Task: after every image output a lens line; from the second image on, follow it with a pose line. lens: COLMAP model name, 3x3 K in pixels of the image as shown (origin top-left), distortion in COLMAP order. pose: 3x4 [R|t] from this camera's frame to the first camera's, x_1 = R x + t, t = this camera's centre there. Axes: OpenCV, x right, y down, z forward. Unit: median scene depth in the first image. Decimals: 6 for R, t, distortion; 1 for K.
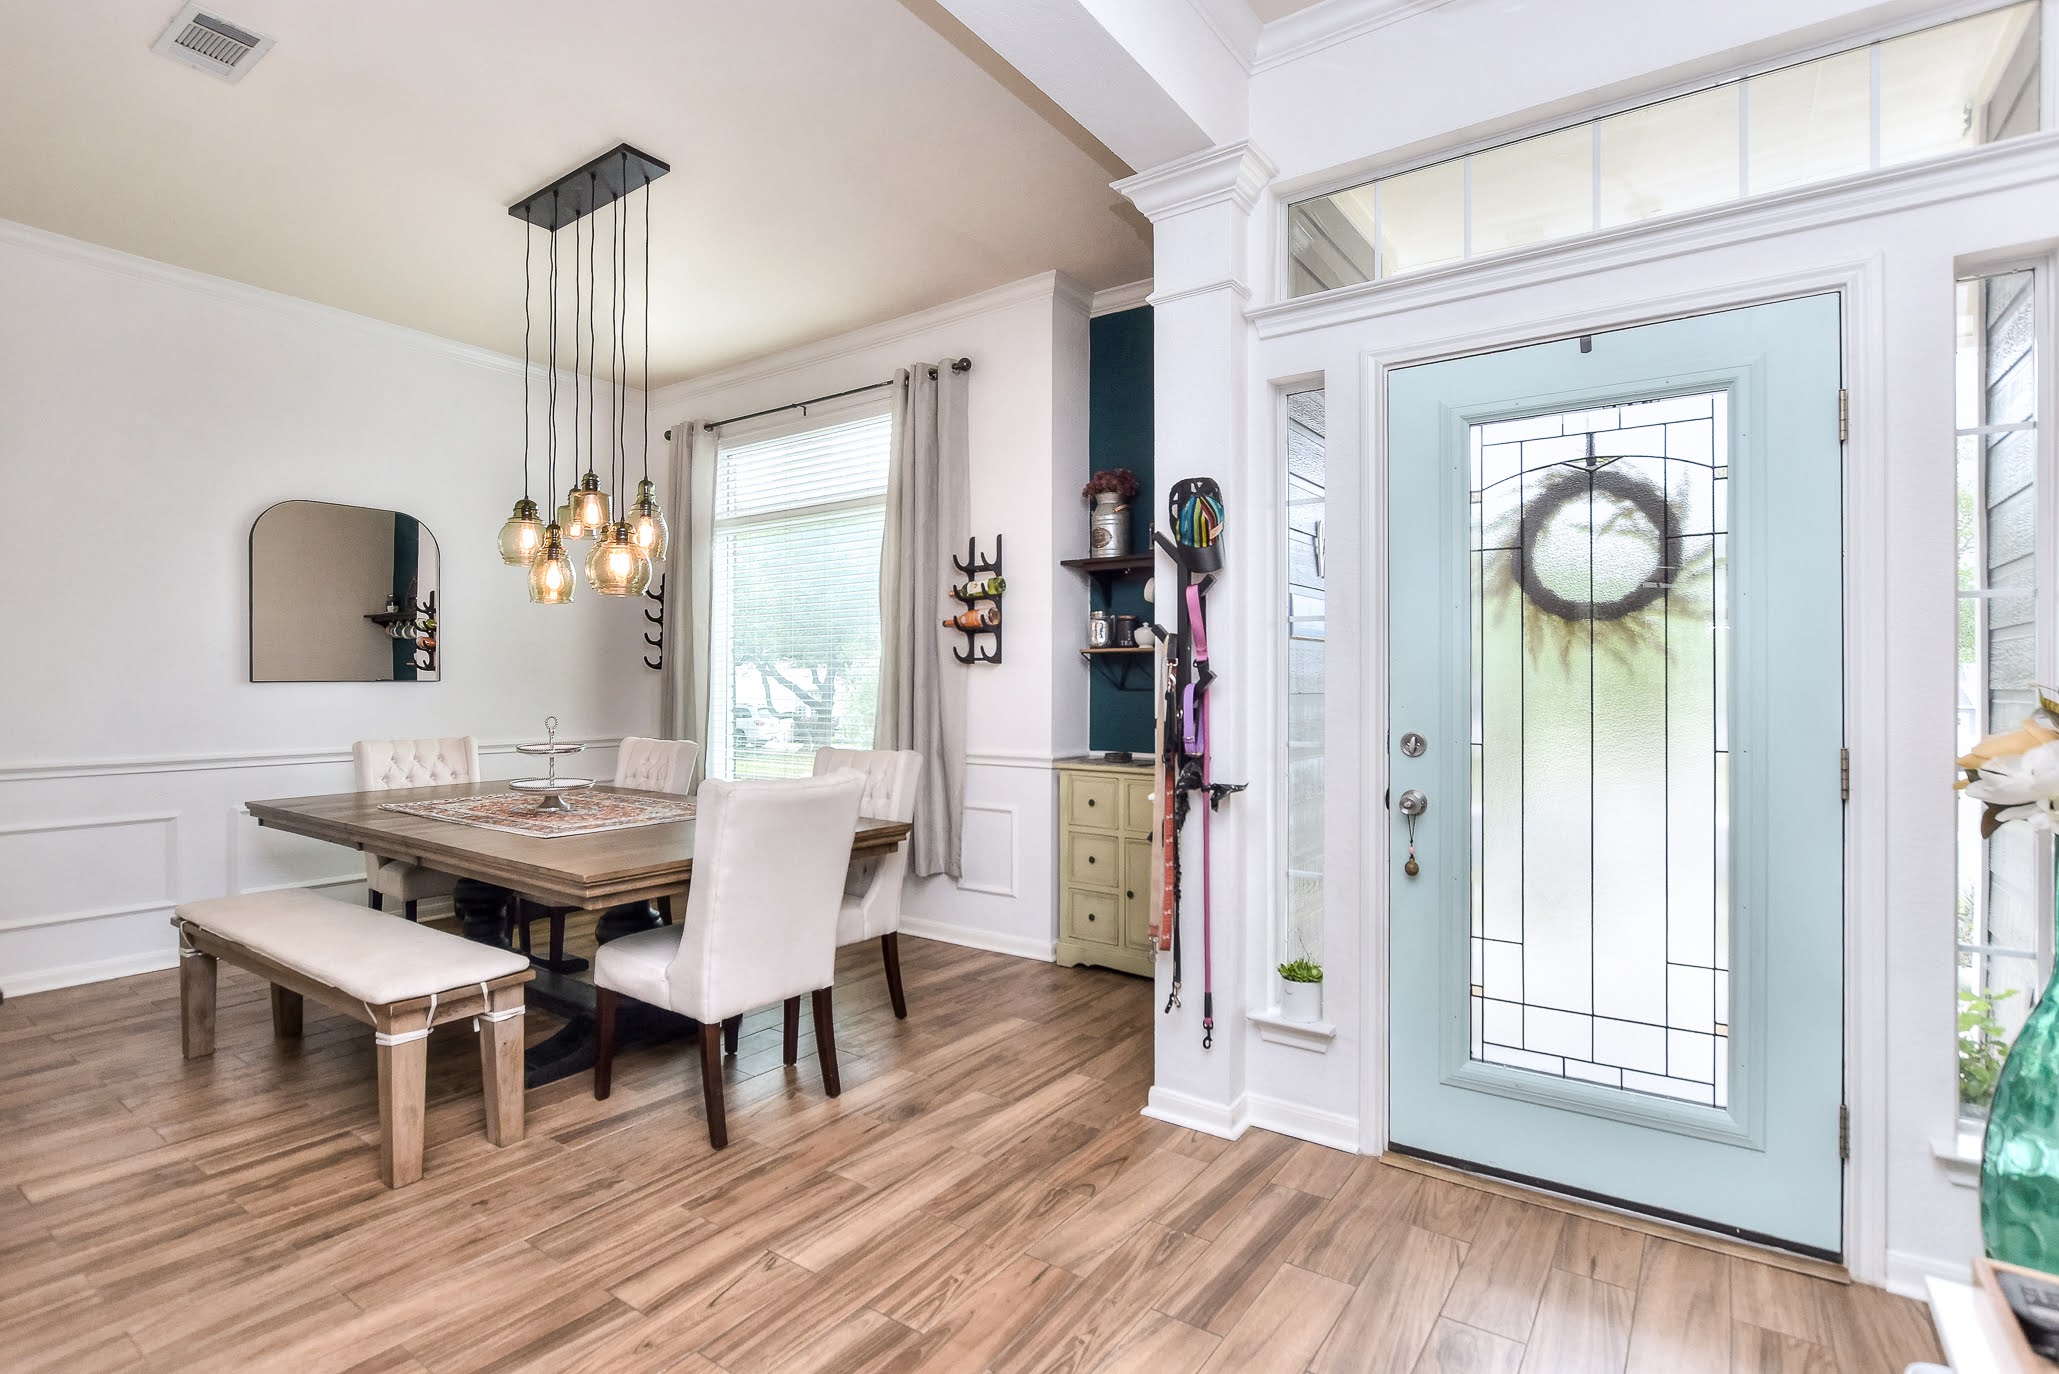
lens RADIAL K [[978.0, 0, 1001.8], [0, 978.0, 679.1], [0, 0, 1]] dist [0.001445, 0.000932]
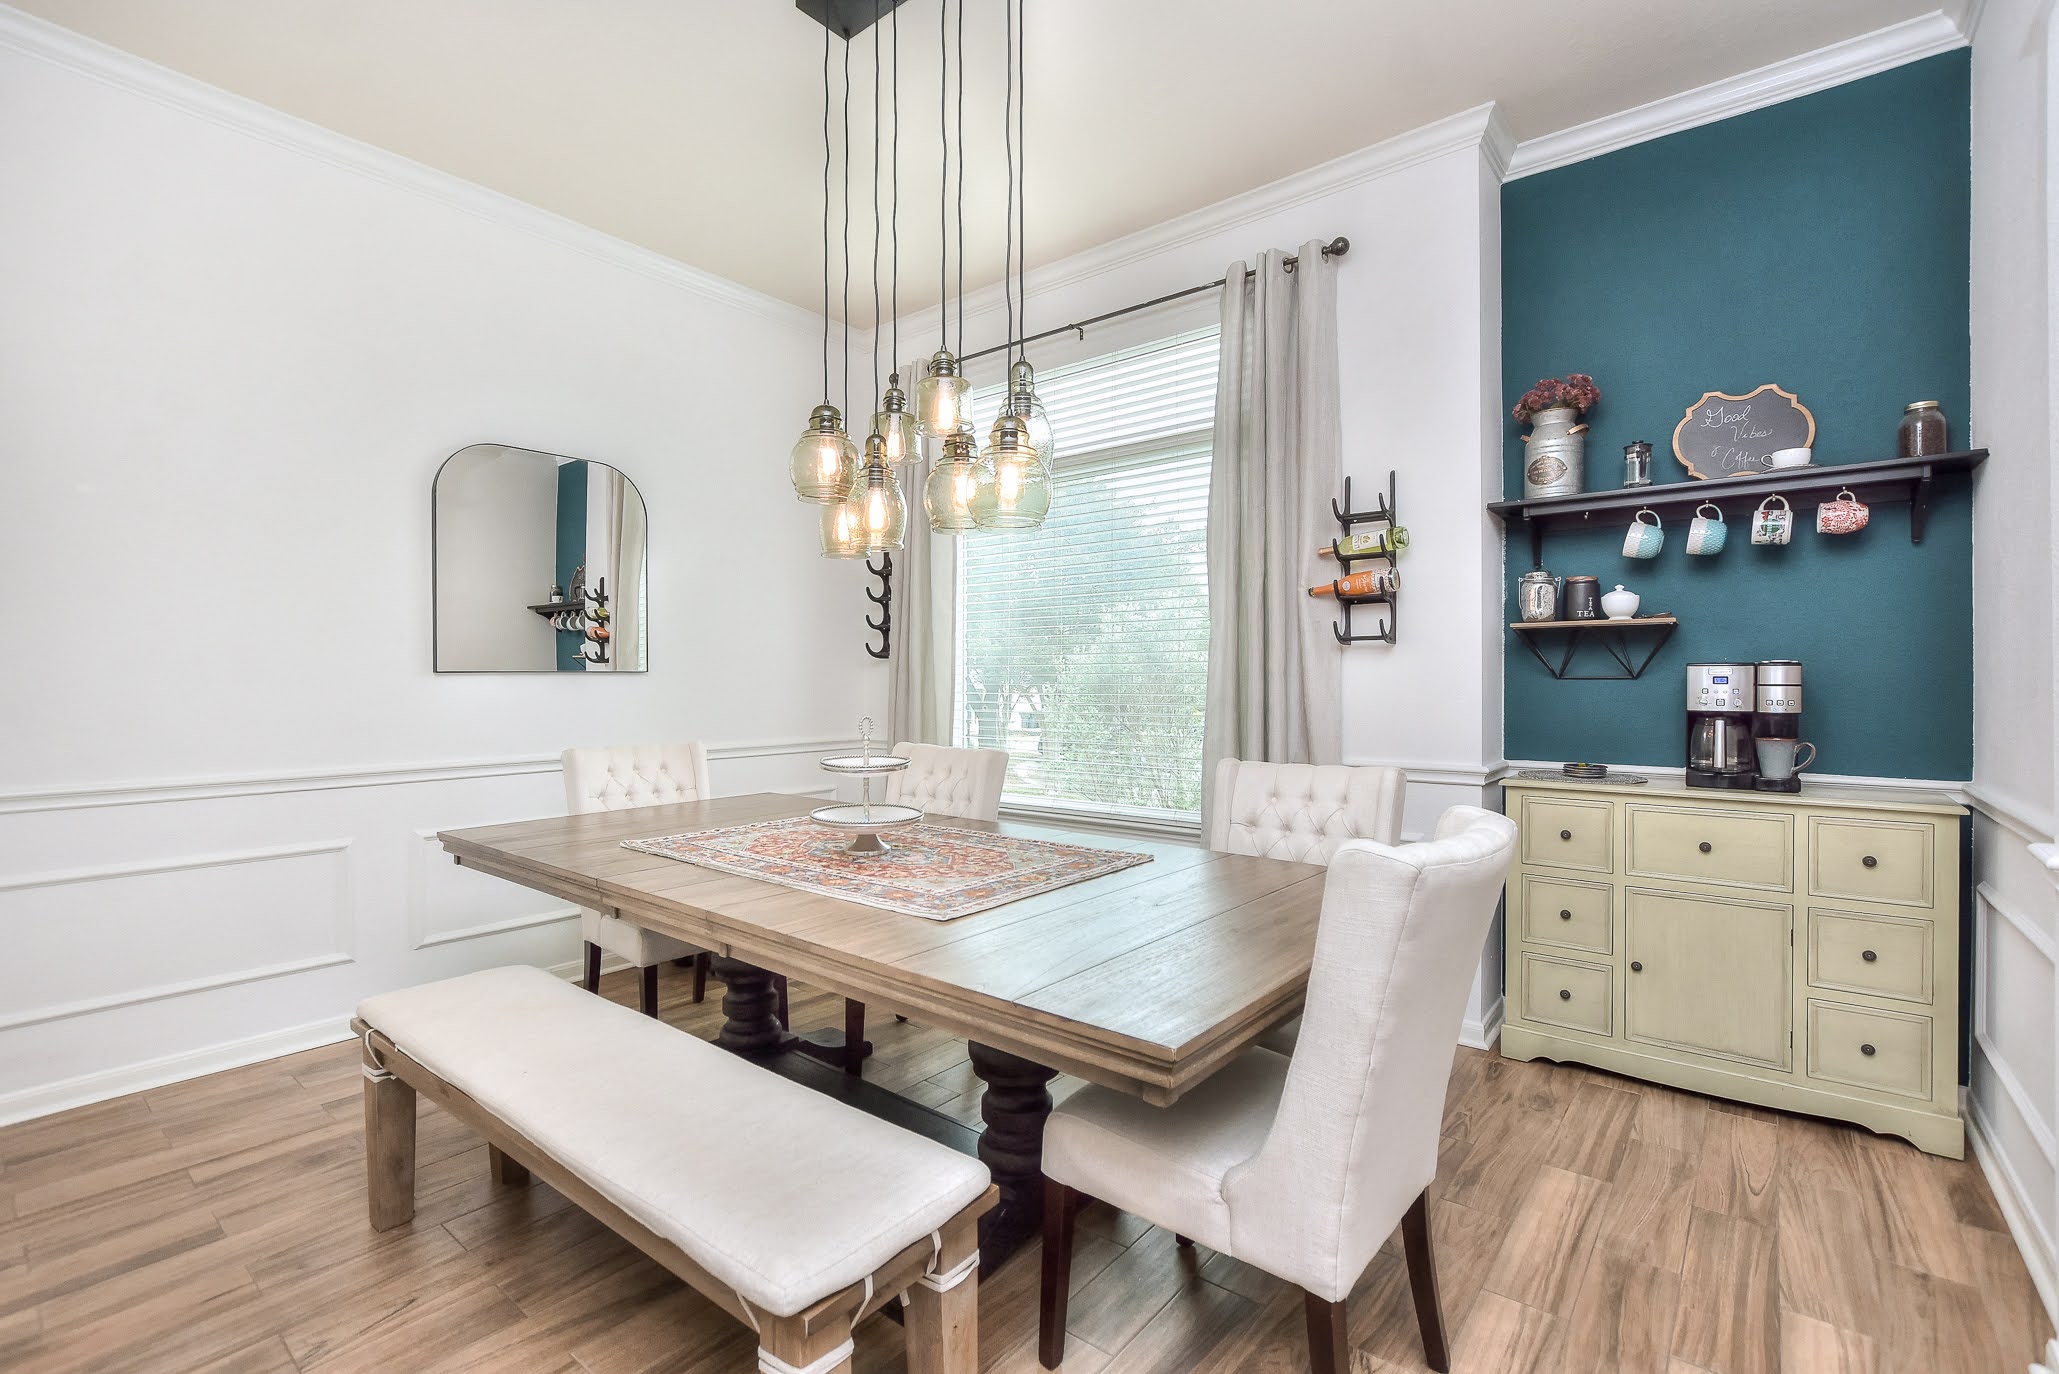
lens RADIAL K [[934.7, 0, 1028.6], [0, 934.7, 683.3], [0, 0, 1]] dist [-0.003895, -0.000640]
pose [[0.998310, -0.003656, -0.058006, -0.239491], [0.004160, 0.999955, 0.008570, 0.006853], [0.057972, -0.008797, 0.998279, 0.271038]]
